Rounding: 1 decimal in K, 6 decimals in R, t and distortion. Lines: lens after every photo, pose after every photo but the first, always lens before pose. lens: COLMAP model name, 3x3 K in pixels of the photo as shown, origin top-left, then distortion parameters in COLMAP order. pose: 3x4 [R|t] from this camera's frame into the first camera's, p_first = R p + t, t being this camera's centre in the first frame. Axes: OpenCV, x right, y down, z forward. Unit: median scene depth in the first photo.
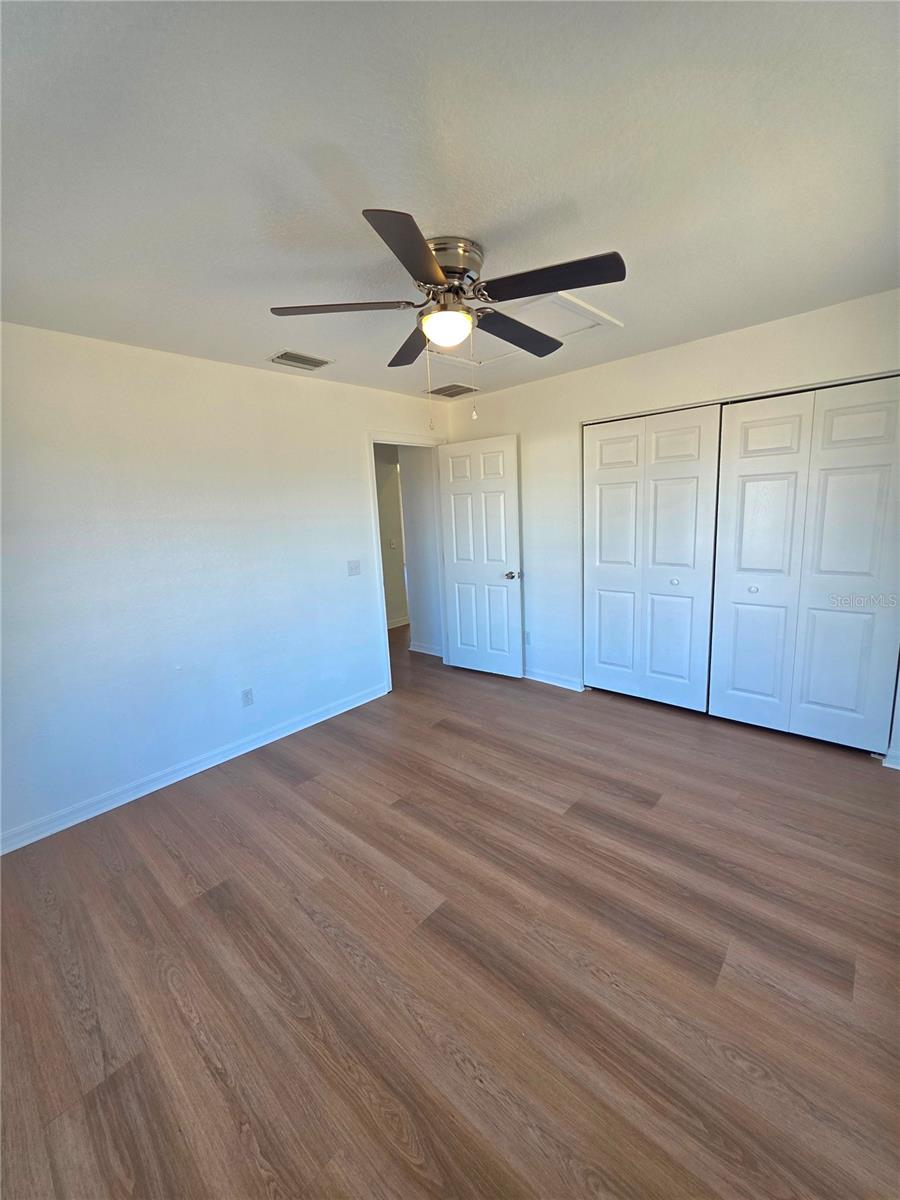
lens RADIAL K [[477.5, 0, 451.7], [0, 477.5, 592.7], [0, 0, 1]] dist [0.000568, 0.000236]
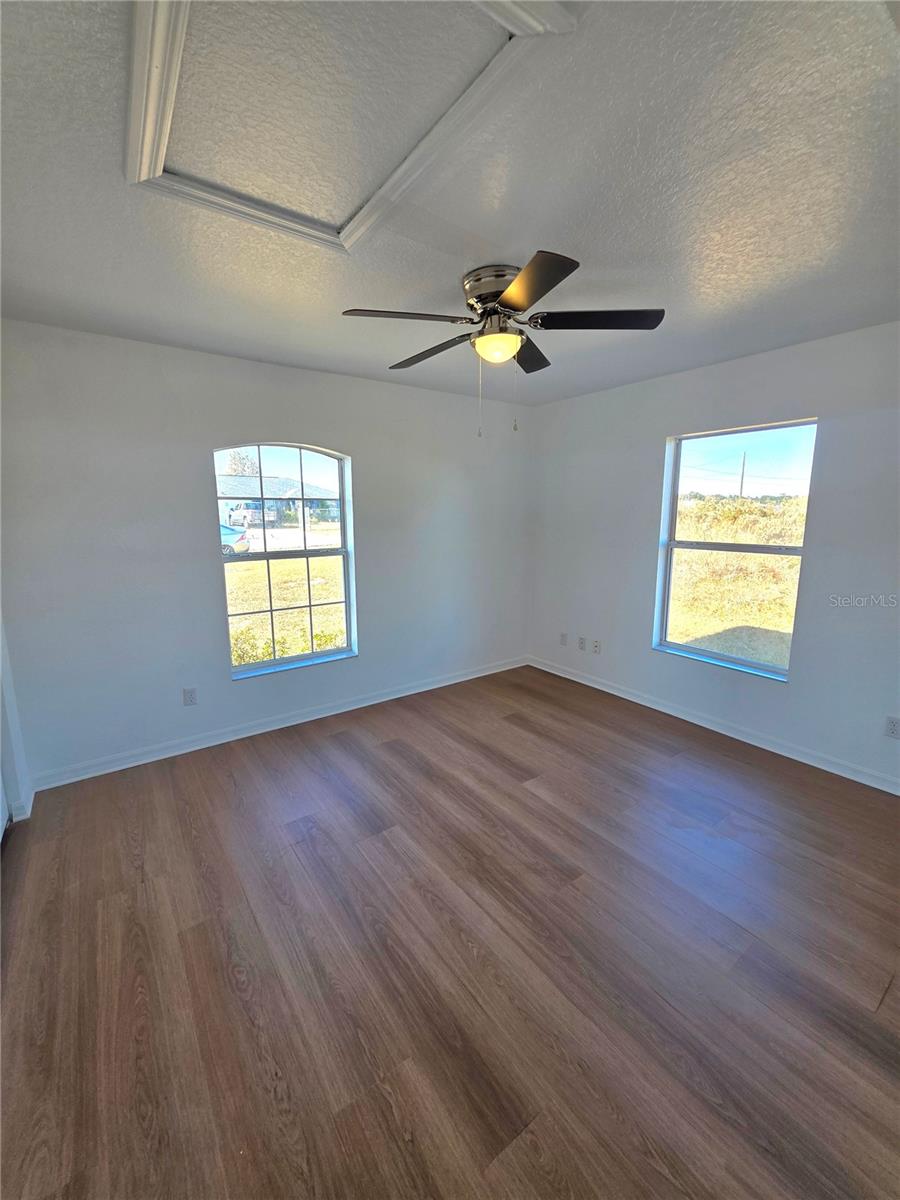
lens RADIAL K [[477.5, 0, 451.7], [0, 477.5, 592.7], [0, 0, 1]] dist [0.000568, 0.000236]
pose [[-0.977275, 0.019400, 0.211085, -0.099377], [0.088893, 0.941519, 0.325023, -0.309555], [-0.192435, 0.336401, -0.921847, 1.777424]]
